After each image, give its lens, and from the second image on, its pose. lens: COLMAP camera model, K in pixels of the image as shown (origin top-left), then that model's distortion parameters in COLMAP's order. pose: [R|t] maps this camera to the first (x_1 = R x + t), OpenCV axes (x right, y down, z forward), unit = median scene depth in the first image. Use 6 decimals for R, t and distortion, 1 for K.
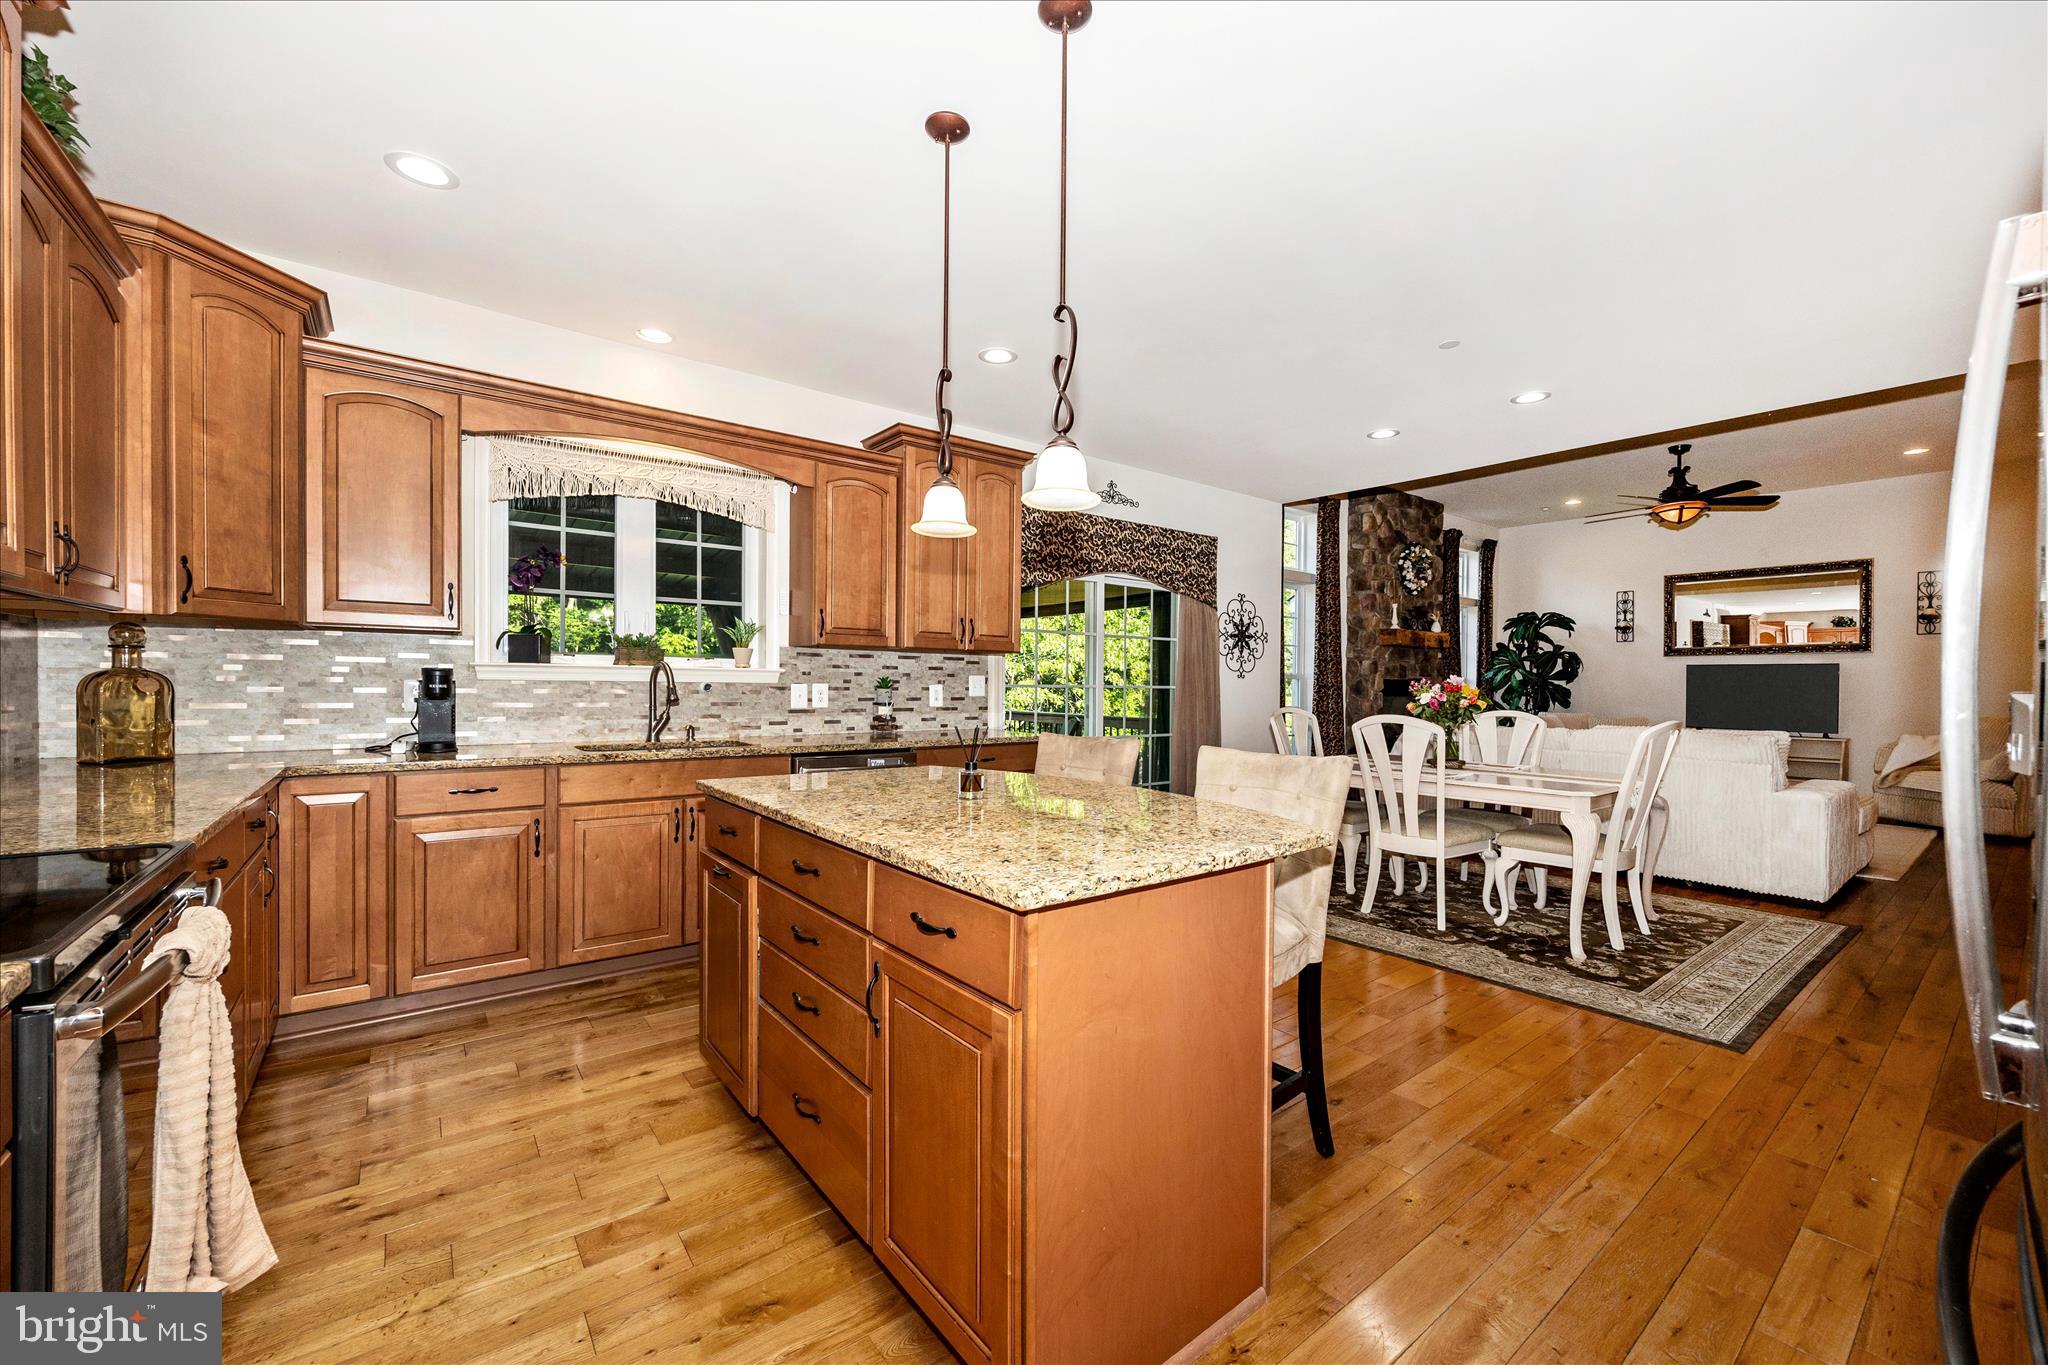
lens RADIAL K [[814.0, 0, 1024.0], [0, 814.0, 682.5], [0, 0, 1]] dist [-0.000689, -0.000255]
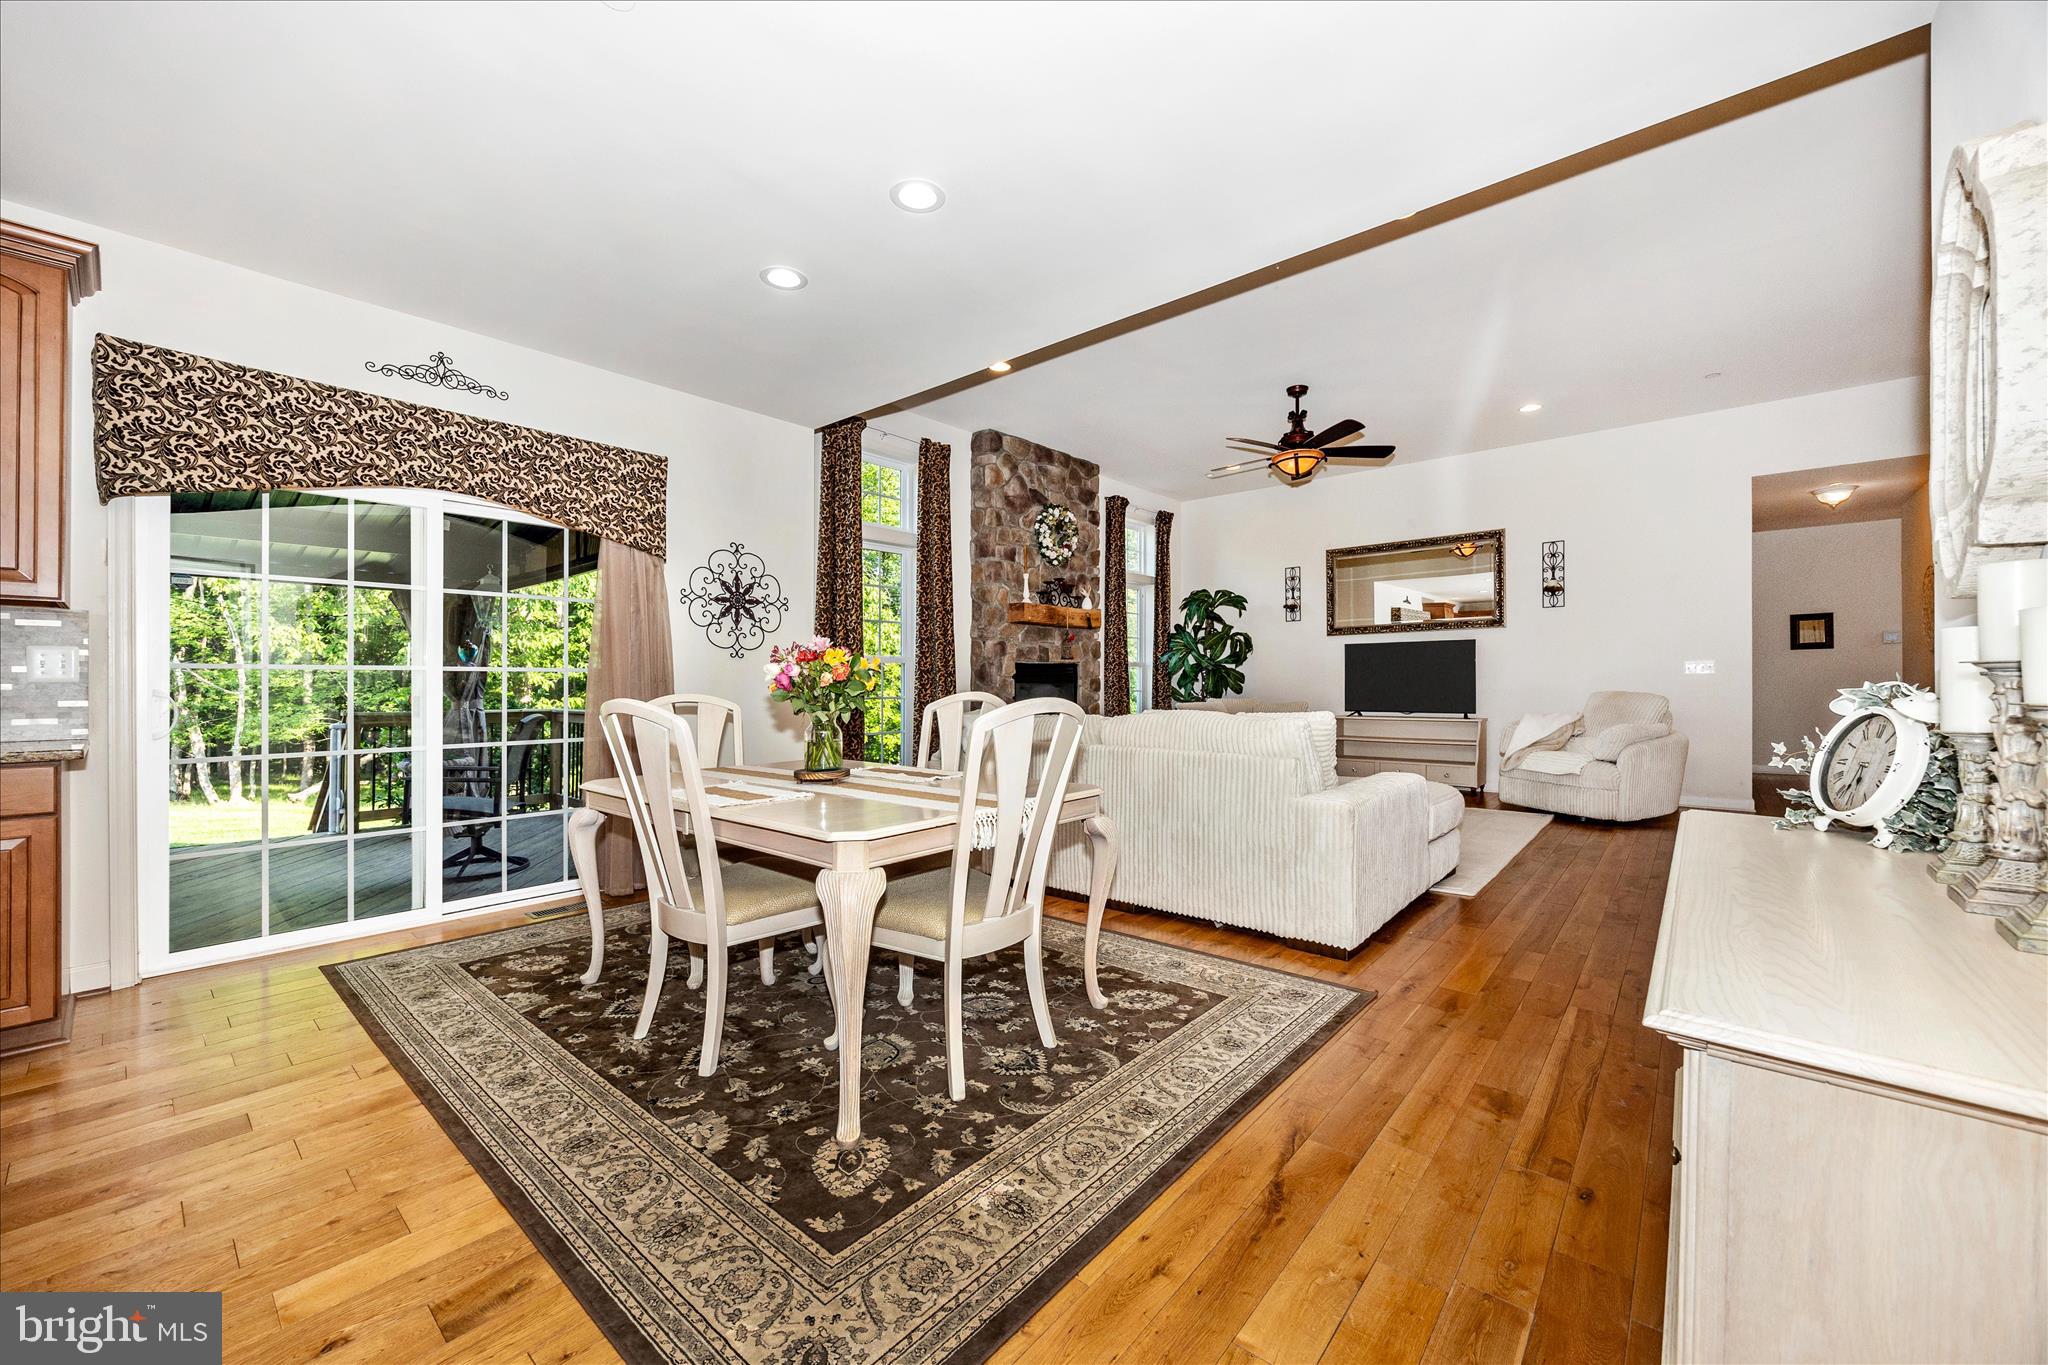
lens RADIAL K [[780.8, 0, 1037.0], [0, 780.8, 681.6], [0, 0, 1]] dist [0.001229, 0.000120]
pose [[0.979818, -0.017452, 0.199127, 0.386045], [0.017834, 0.999841, -0.000125, 0.020563], [-0.199094, 0.003673, 0.979974, 0.254647]]
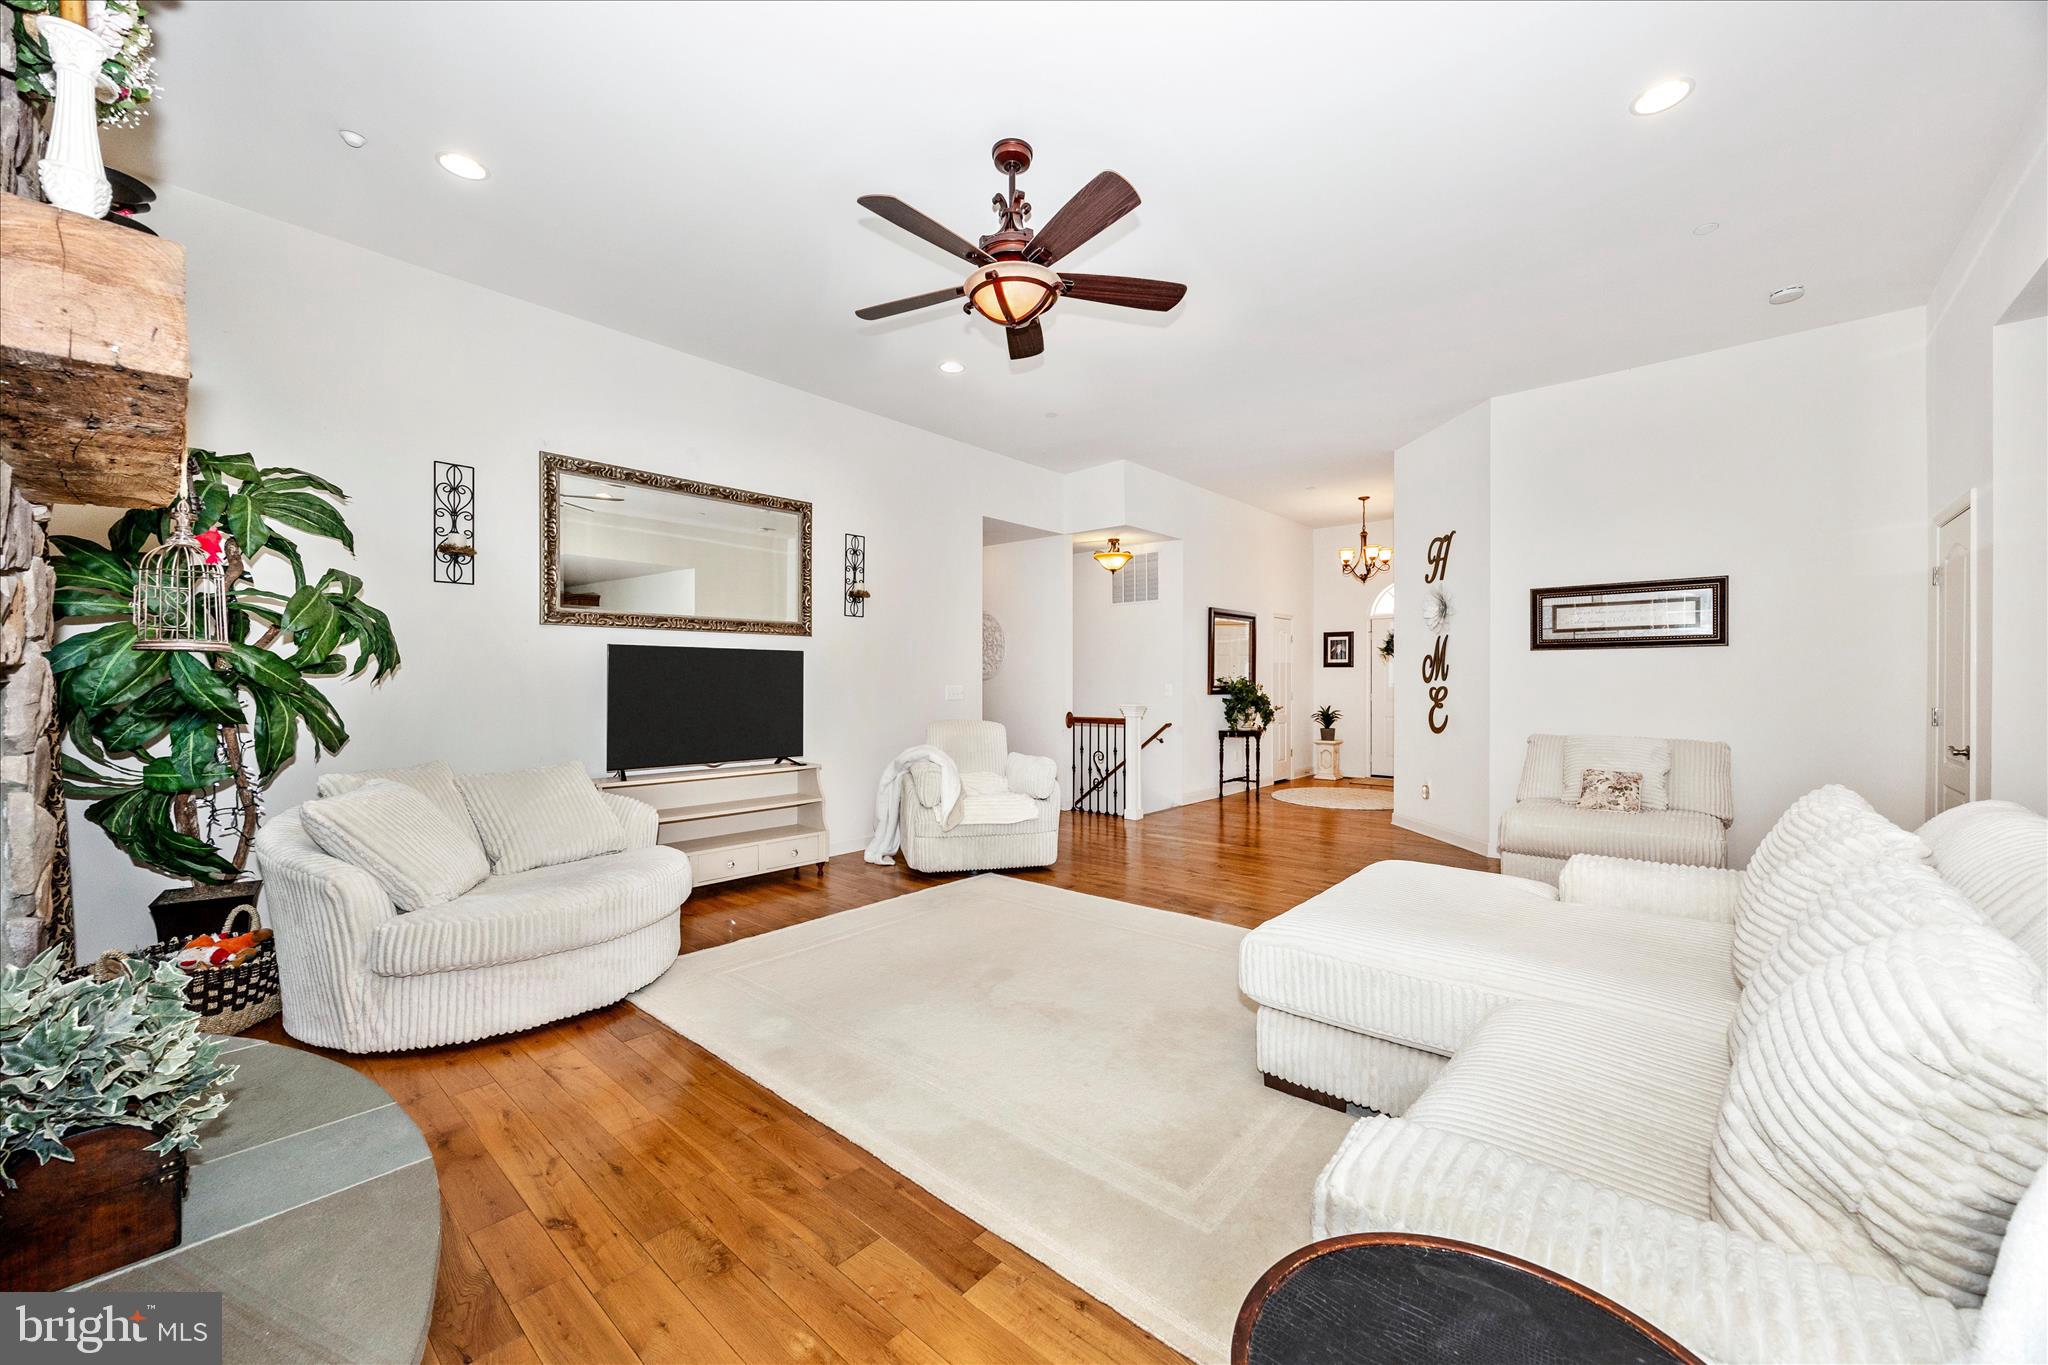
lens RADIAL K [[787.7, 0, 1028.6], [0, 787.7, 692.9], [0, 0, 1]] dist [0.001431, -0.000084]
pose [[-0.184745, -0.019664, 0.982590, 0.395189], [-0.001619, 0.999805, 0.019704, -0.001231], [-0.982785, 0.002049, -0.184740, 1.117414]]
